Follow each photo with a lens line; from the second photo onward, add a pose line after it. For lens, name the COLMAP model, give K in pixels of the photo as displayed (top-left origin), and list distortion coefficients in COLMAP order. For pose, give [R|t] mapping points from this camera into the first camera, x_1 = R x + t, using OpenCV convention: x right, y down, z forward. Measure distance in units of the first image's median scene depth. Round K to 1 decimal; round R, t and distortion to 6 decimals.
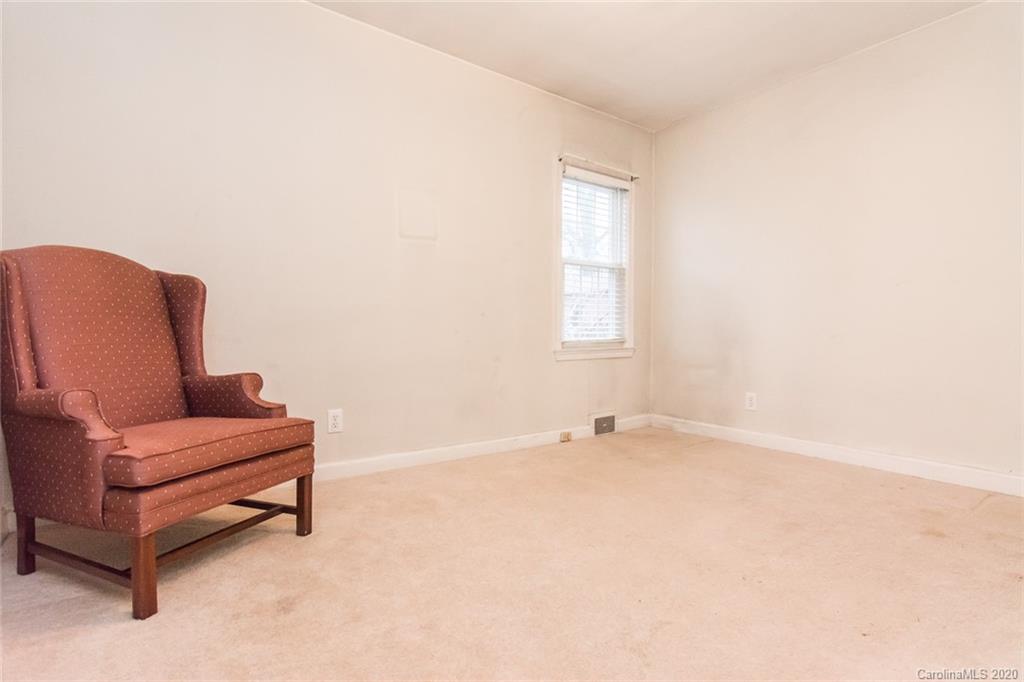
lens RADIAL K [[494.2, 0, 512.0], [0, 494.2, 341.0], [0, 0, 1]] dist [-0.000771, -0.000420]
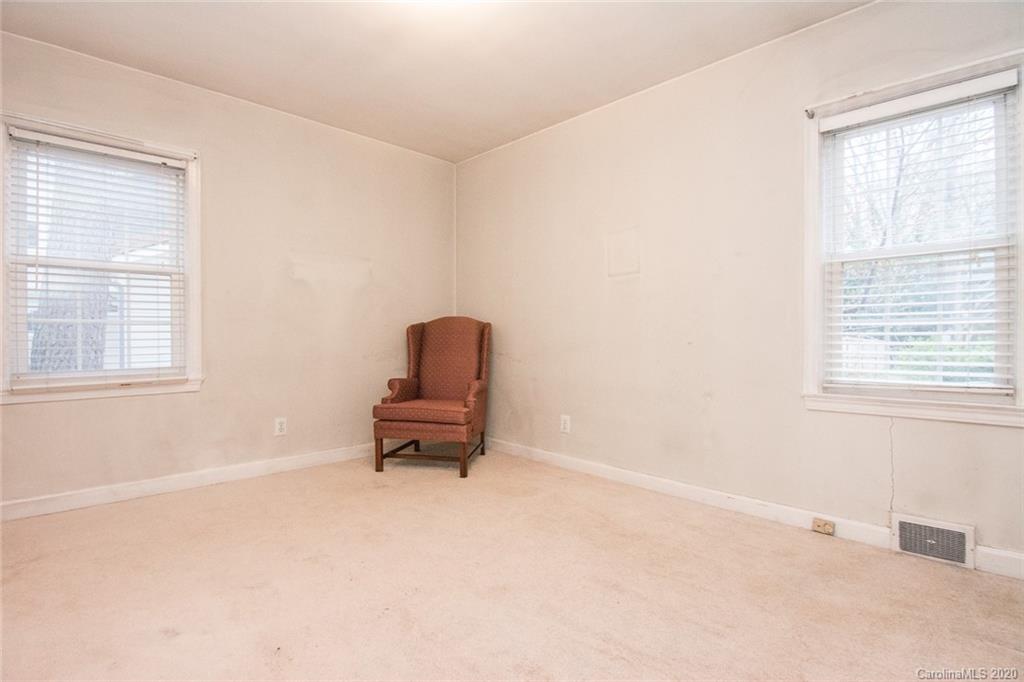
lens RADIAL K [[494.2, 0, 512.0], [0, 494.2, 341.0], [0, 0, 1]] dist [-0.000771, -0.000420]
pose [[0.154010, 0.003551, -0.988063, 0.698050], [-0.022715, 0.999742, 0.000052, -0.044836], [0.987808, 0.022436, 0.154051, 0.480824]]
